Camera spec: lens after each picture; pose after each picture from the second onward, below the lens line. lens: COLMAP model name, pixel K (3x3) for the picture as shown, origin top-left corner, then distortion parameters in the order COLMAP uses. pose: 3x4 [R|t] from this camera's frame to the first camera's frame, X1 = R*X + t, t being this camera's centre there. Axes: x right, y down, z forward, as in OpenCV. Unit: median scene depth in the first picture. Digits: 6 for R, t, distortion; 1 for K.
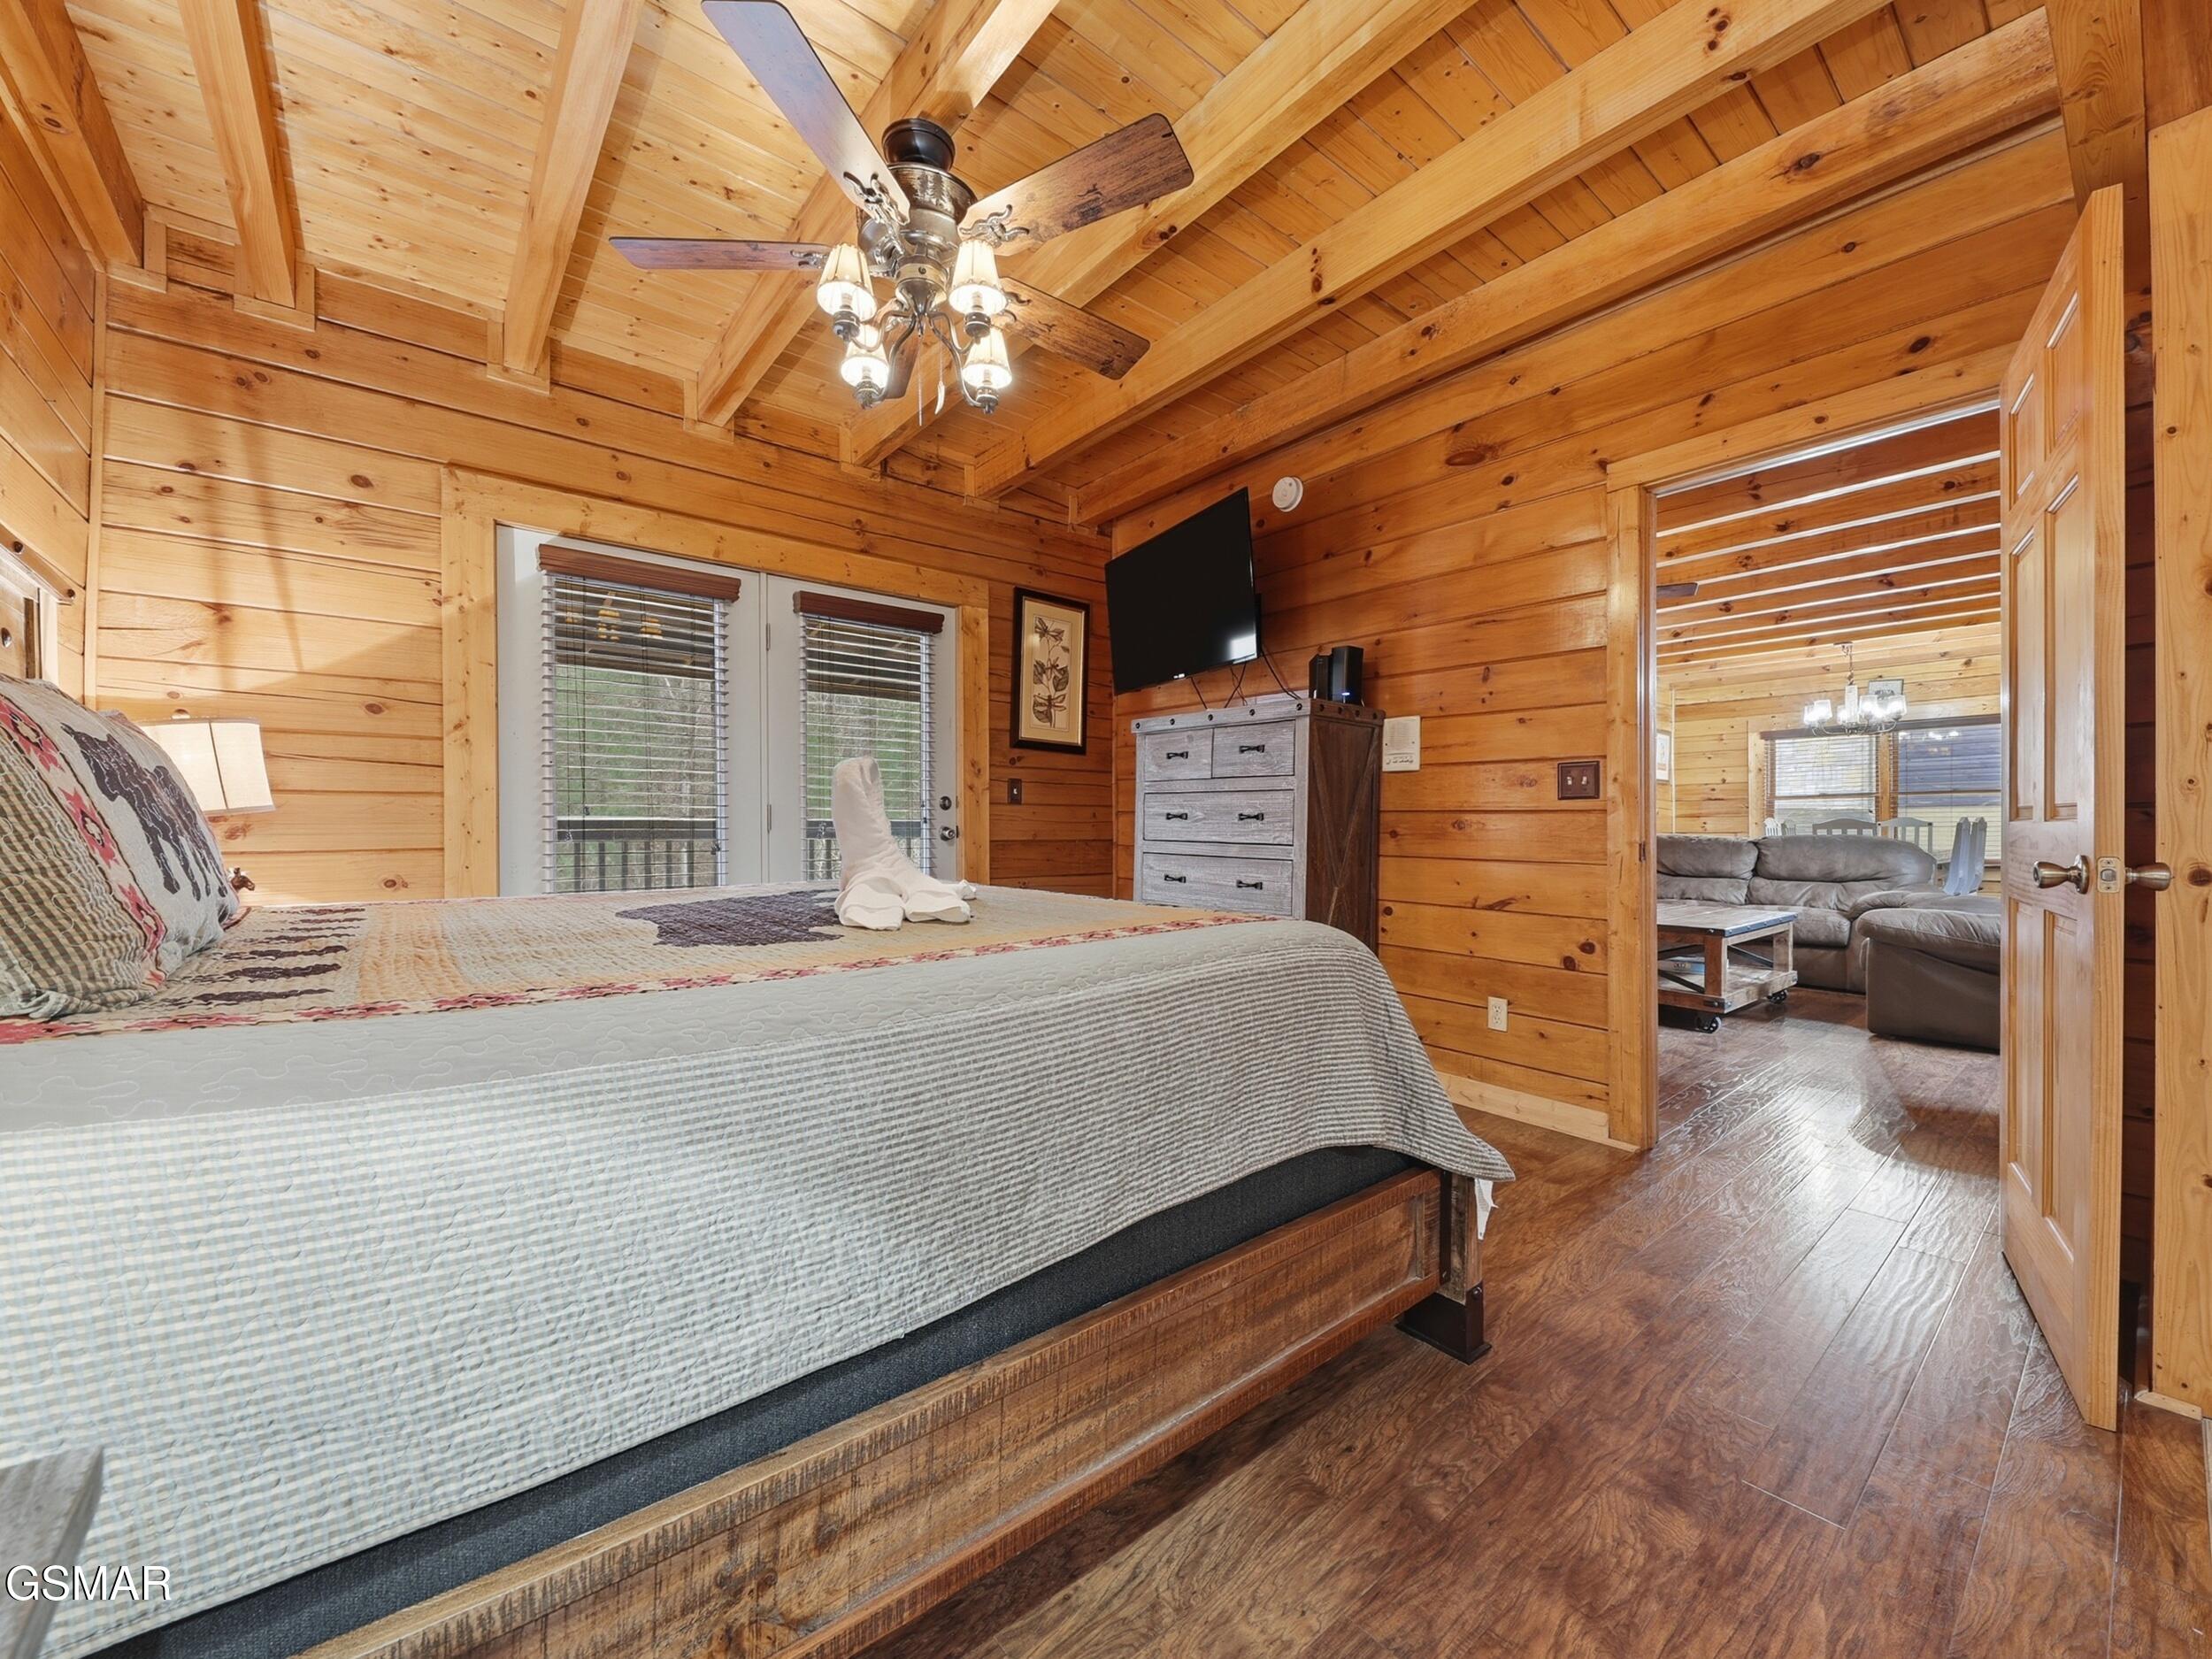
lens RADIAL K [[864.5, 0, 1097.2], [0, 864.5, 831.3], [0, 0, 1]] dist [-0.000995, -0.001743]
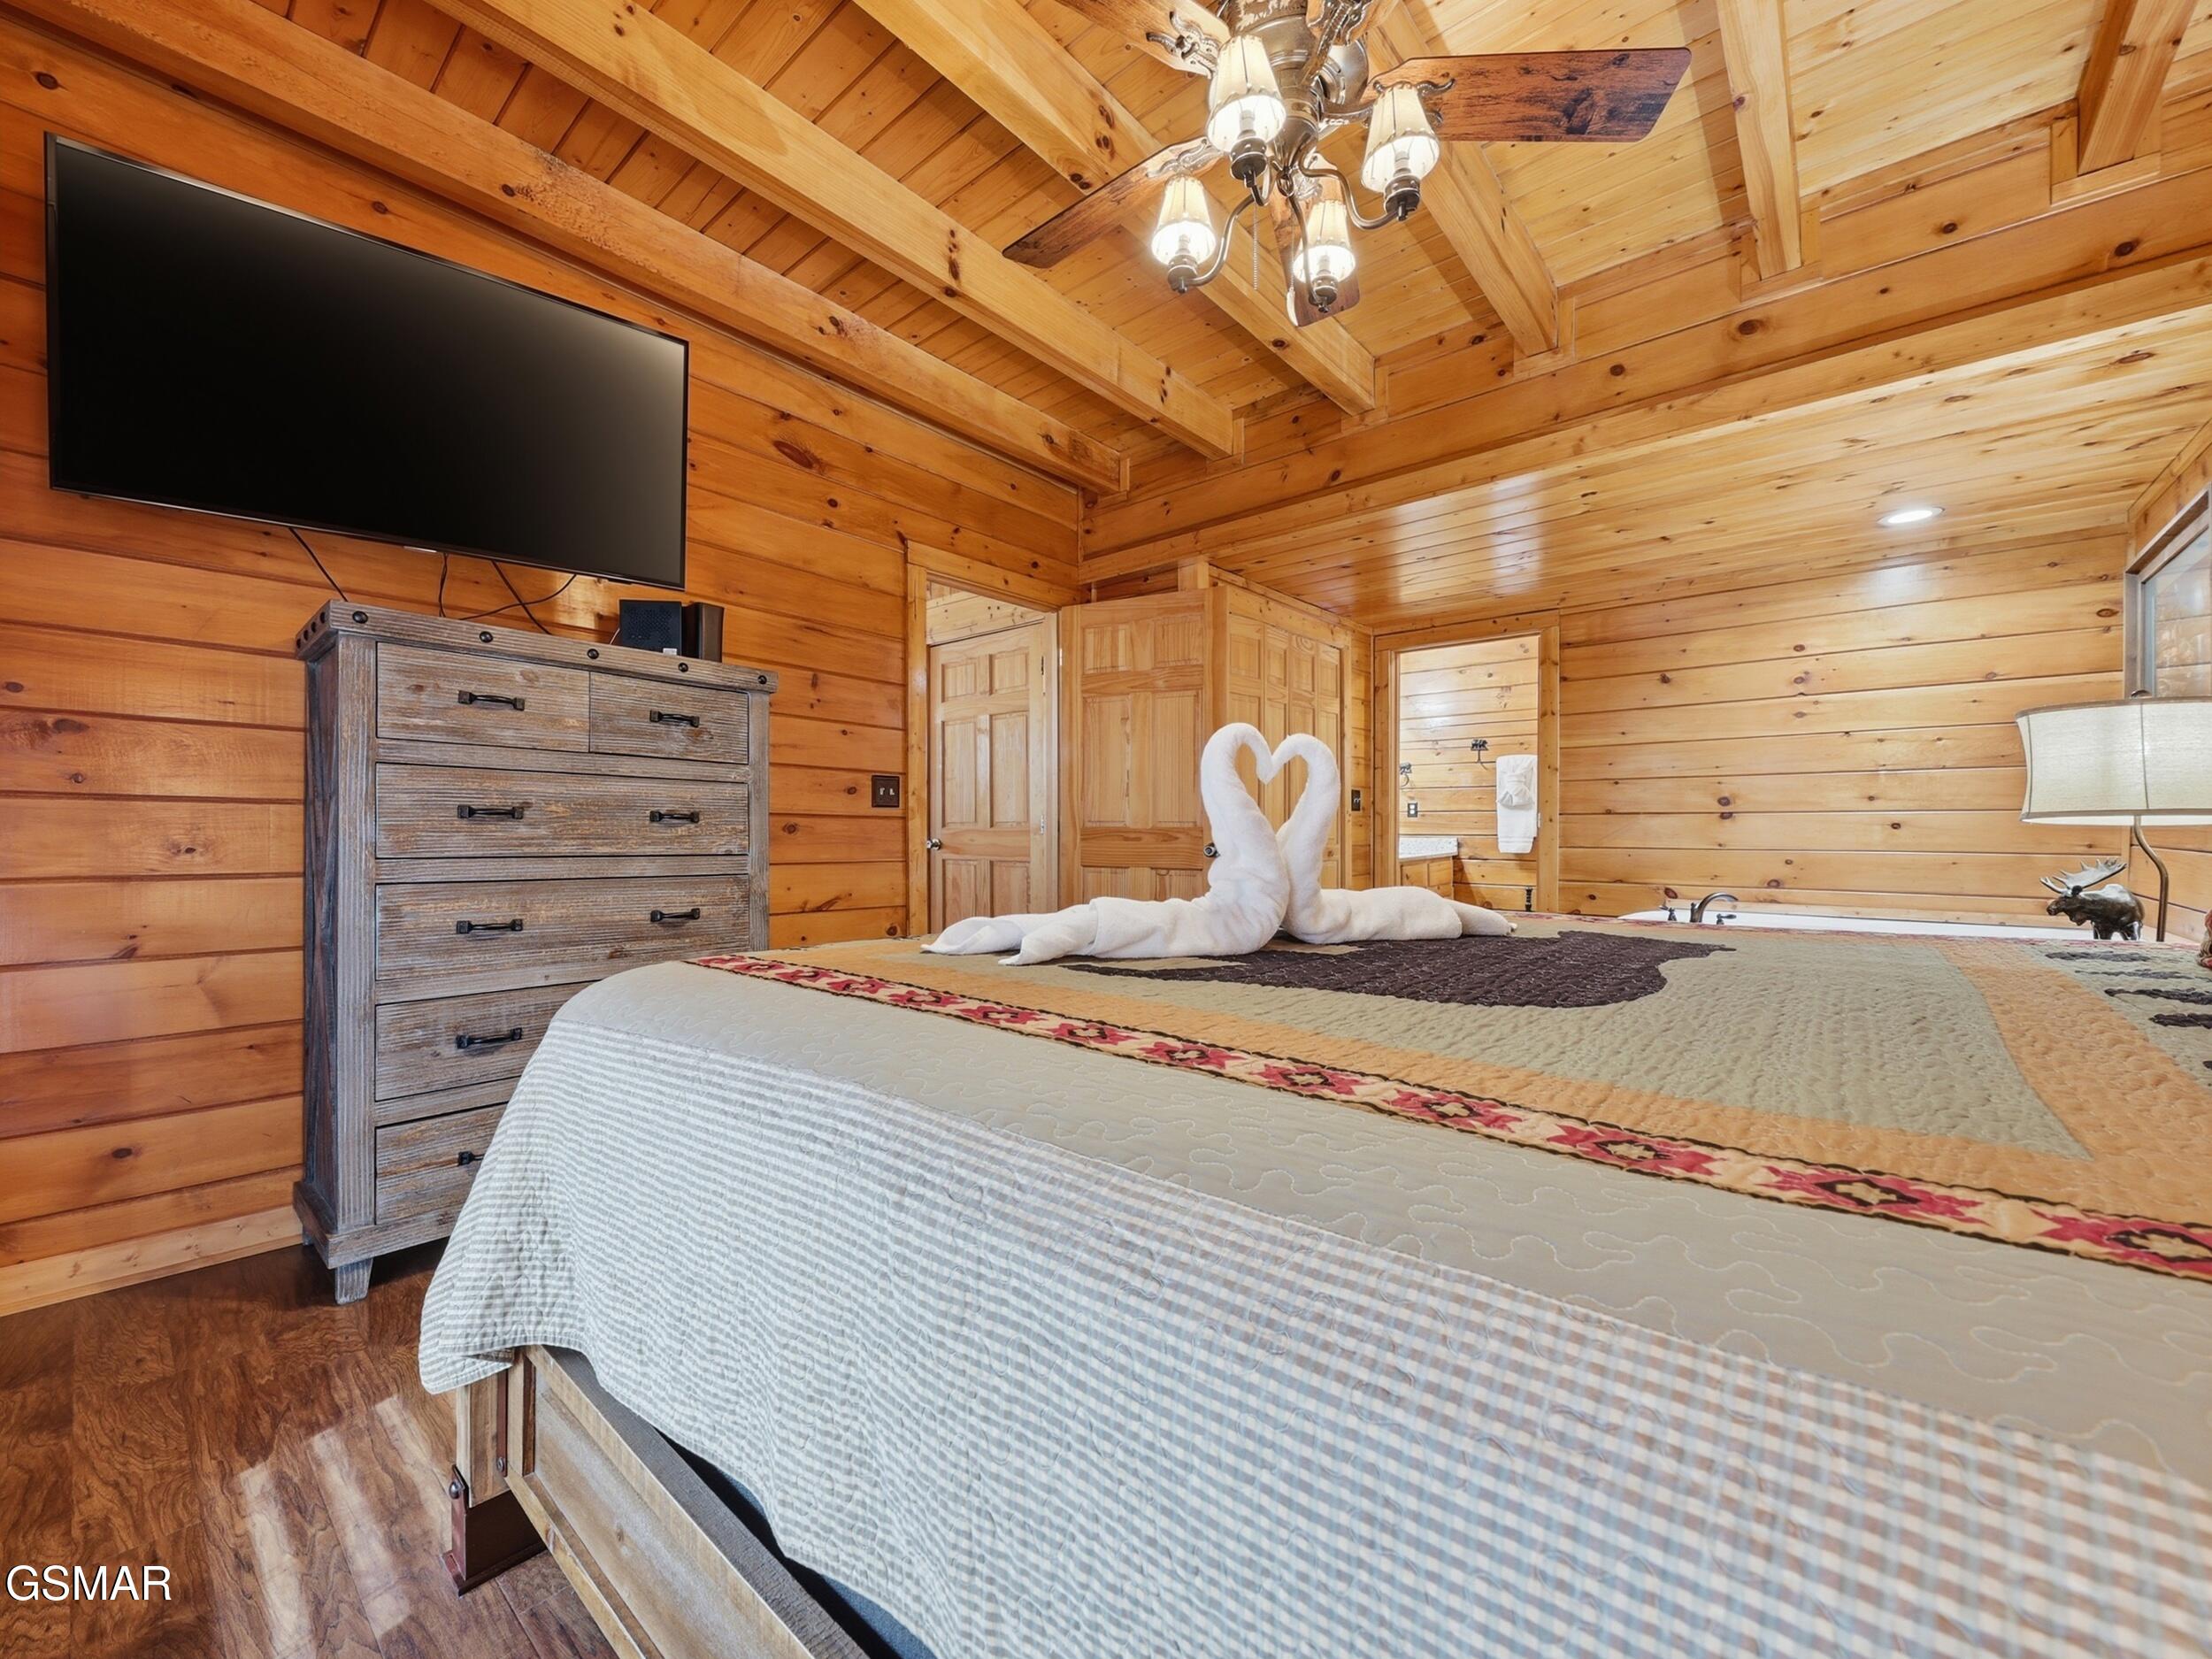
lens RADIAL K [[864.5, 0, 1097.6], [0, 864.5, 834.7], [0, 0, 1]] dist [-0.000995, -0.001743]
pose [[-0.191273, -0.006268, 0.981517, -0.623547], [0.004883, 0.999961, 0.007338, -0.006463], [-0.981525, 0.006196, -0.191235, 0.882188]]
